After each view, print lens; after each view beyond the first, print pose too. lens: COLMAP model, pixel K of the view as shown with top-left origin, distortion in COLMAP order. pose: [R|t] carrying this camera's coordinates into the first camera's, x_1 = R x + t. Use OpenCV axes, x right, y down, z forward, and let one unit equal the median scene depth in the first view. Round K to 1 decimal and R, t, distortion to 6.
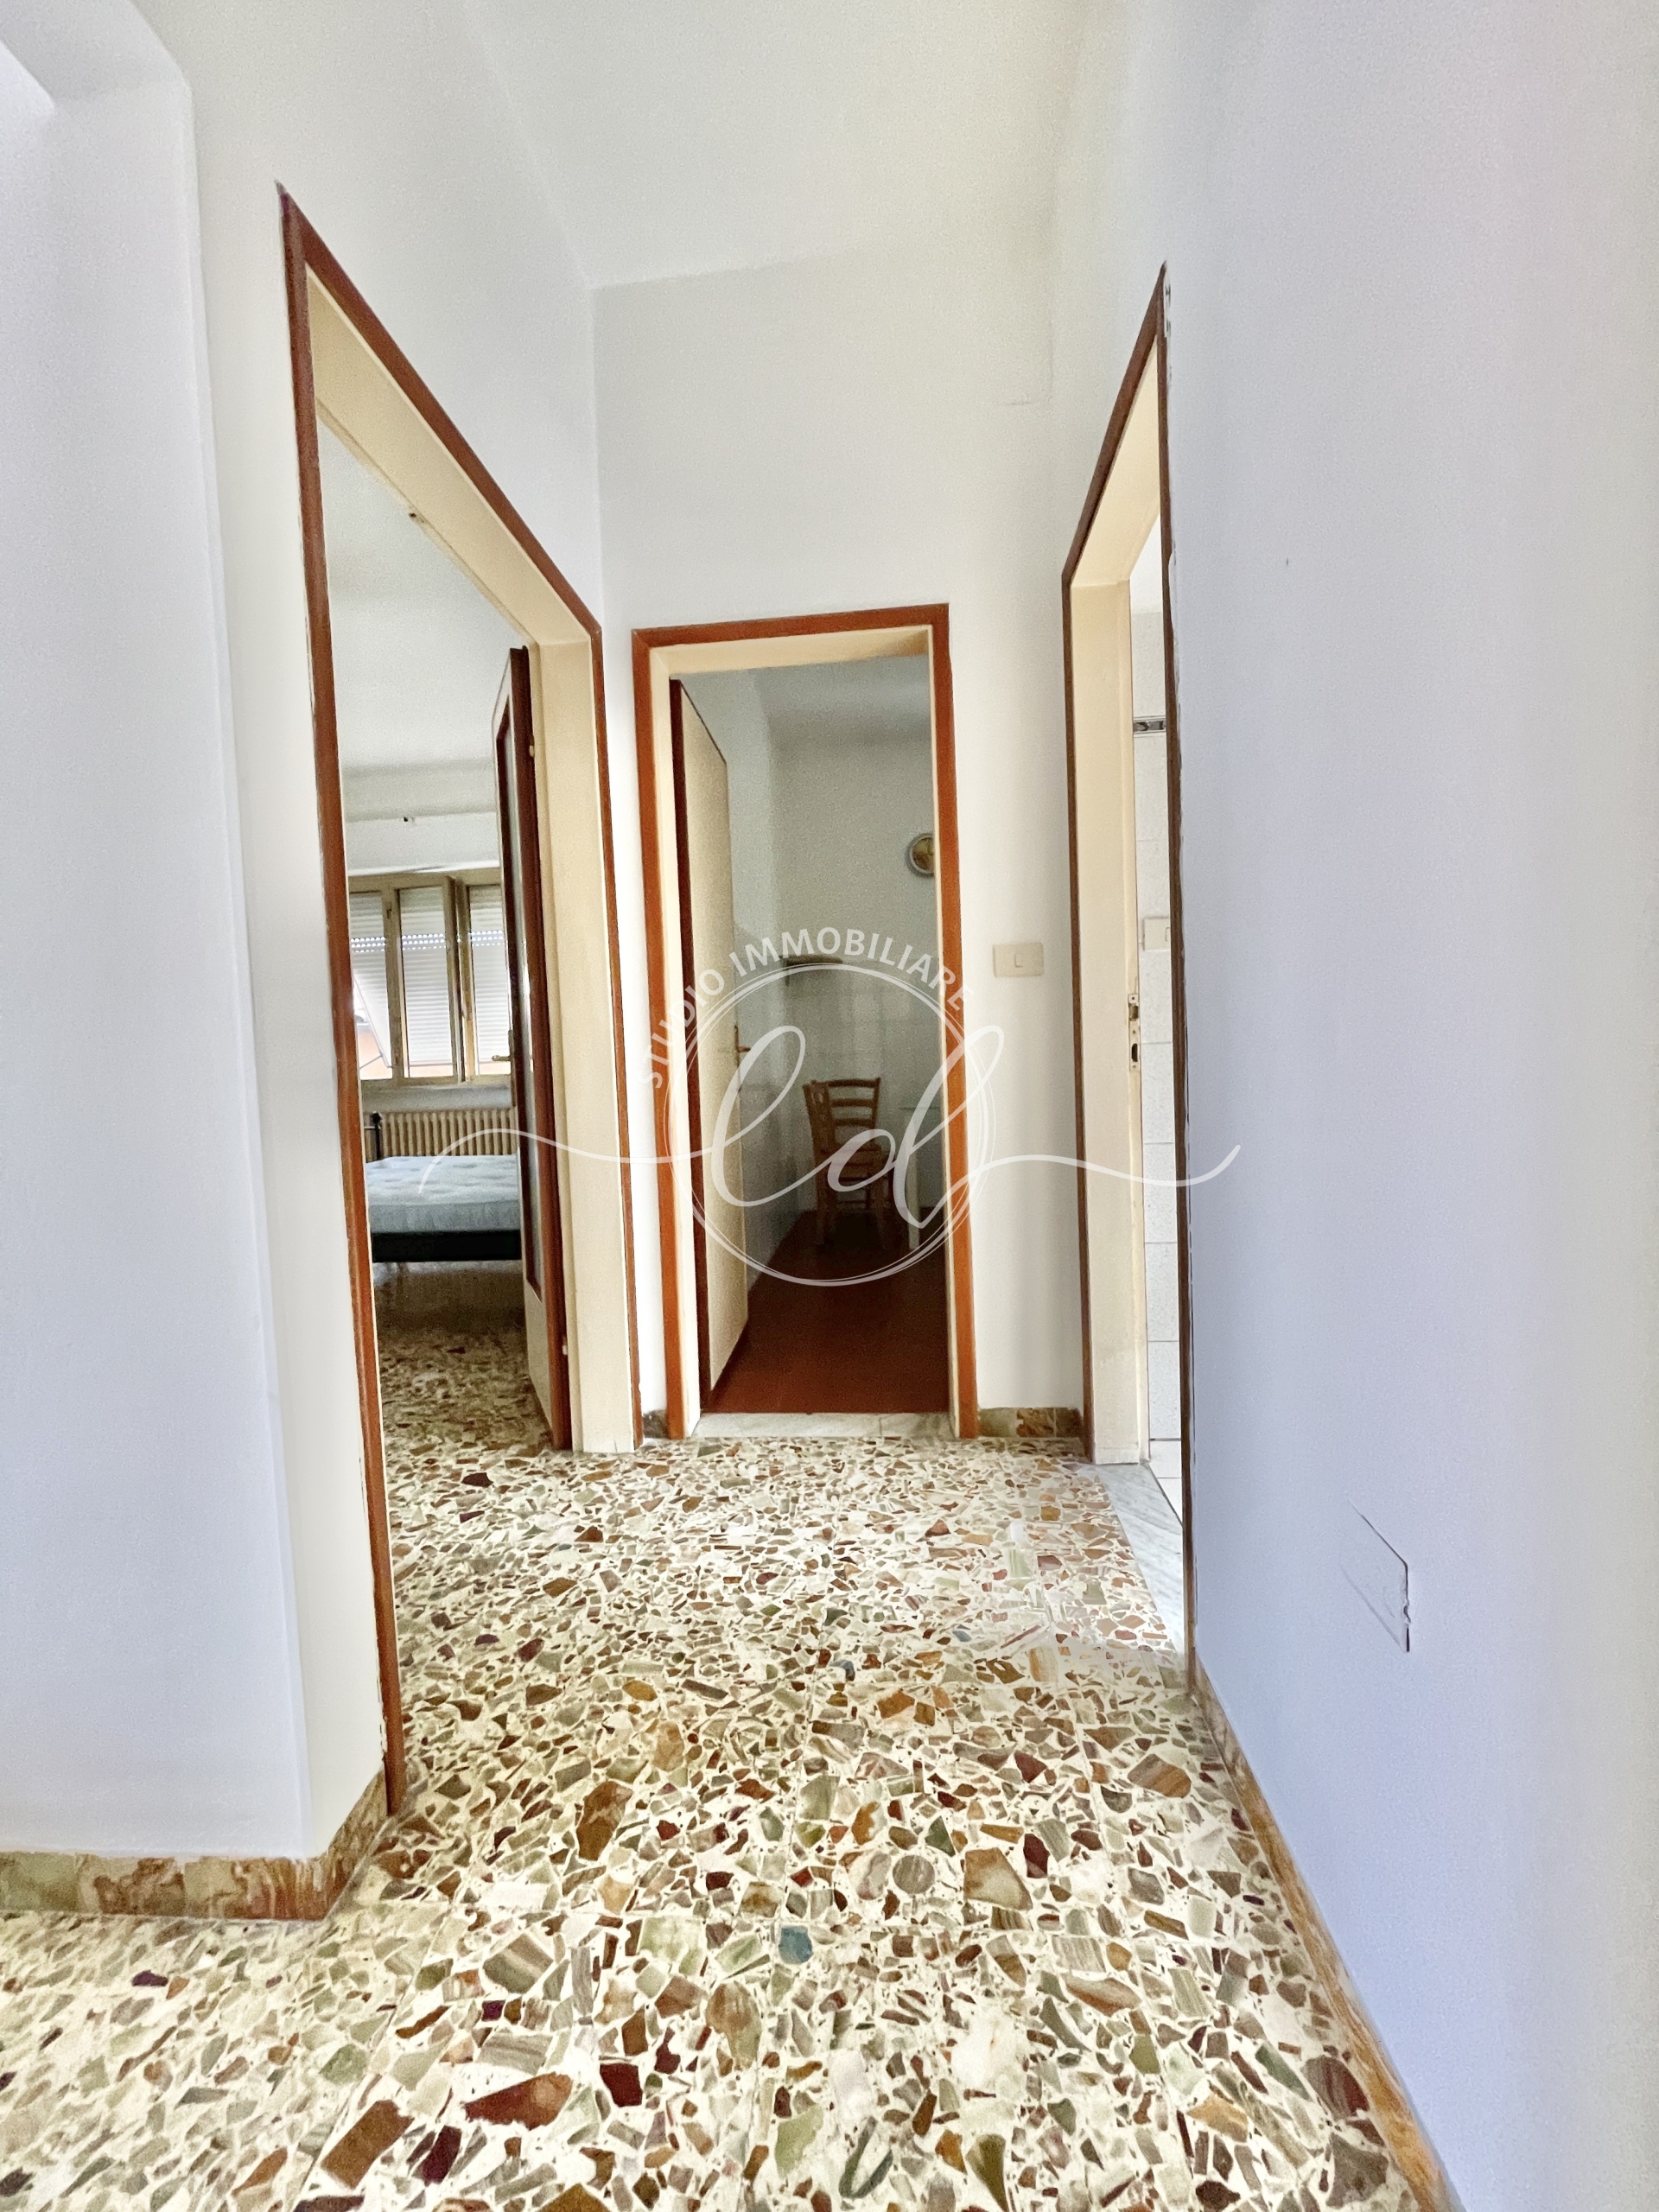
lens RADIAL K [[896.1, 0, 829.5], [0, 896.1, 1106.0], [0, 0, 1]] dist [0.000072, 0.000347]
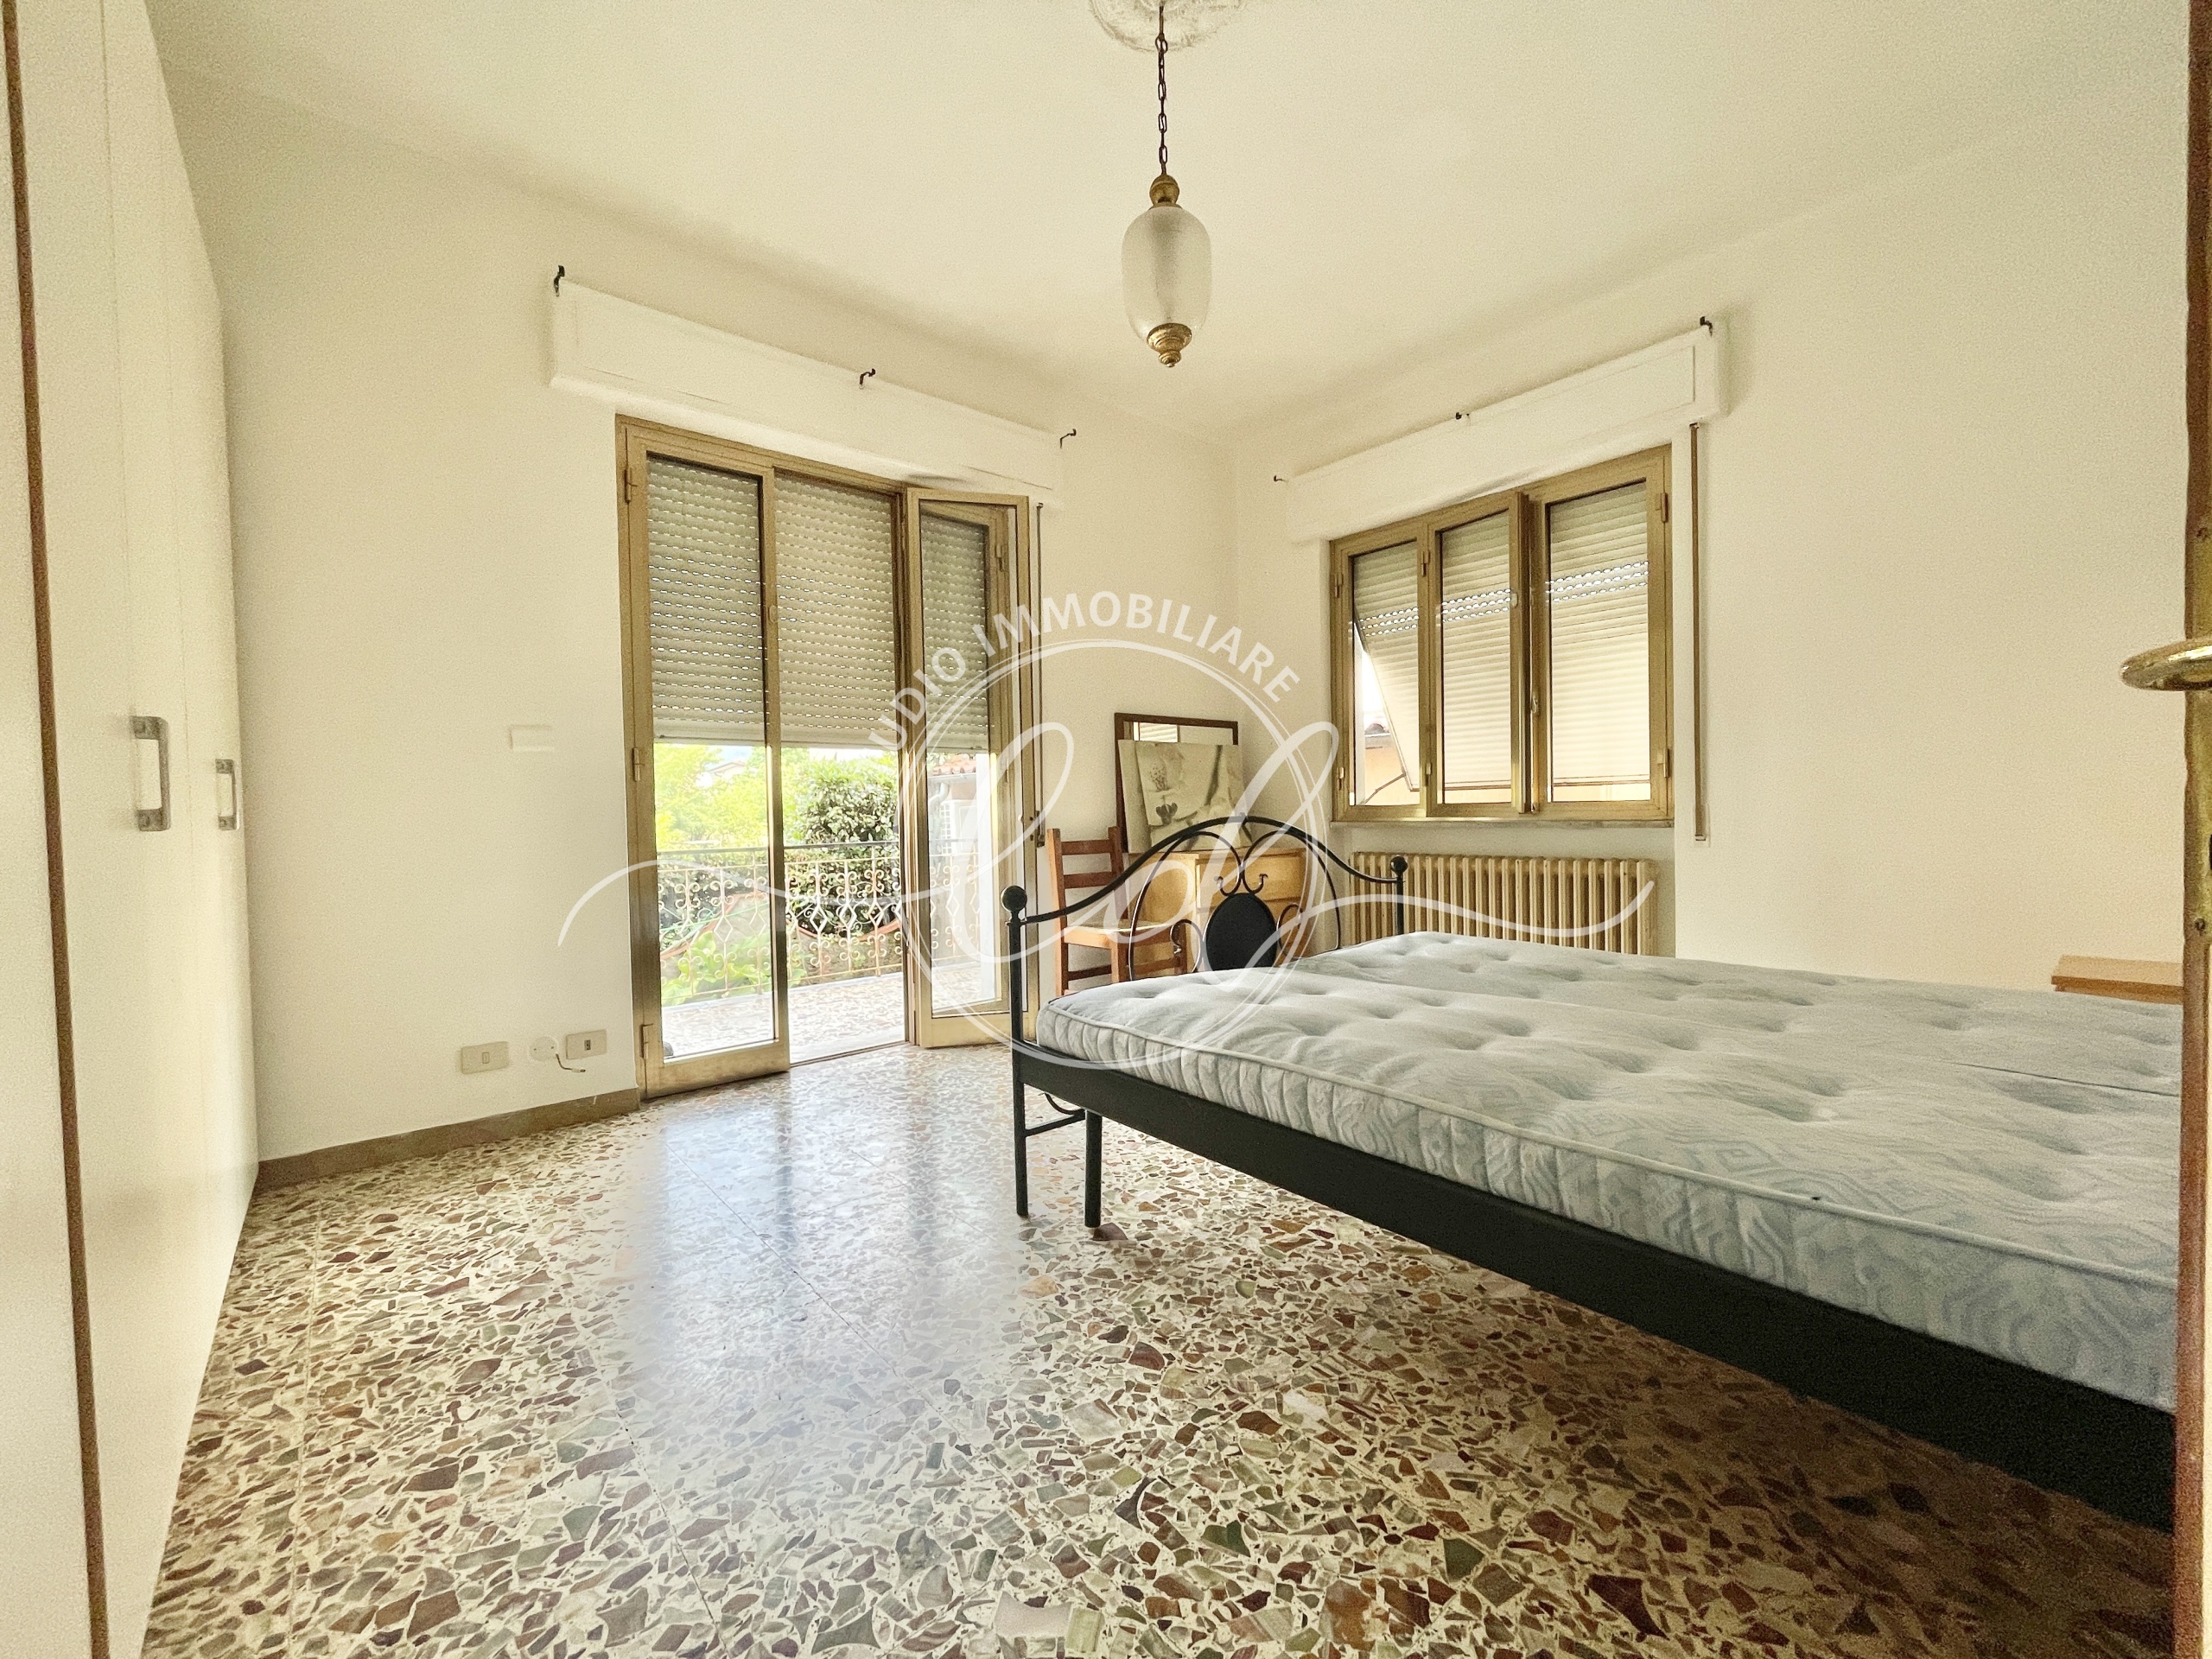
lens RADIAL K [[890.9, 0, 1093.4], [0, 890.9, 832.4], [0, 0, 1]] dist [-0.002329, 0.000687]
pose [[0.710945, 0.044381, -0.701846, -0.234017], [-0.046823, 0.998779, 0.015726, -0.012818], [0.701687, 0.021682, 0.712155, 0.426384]]
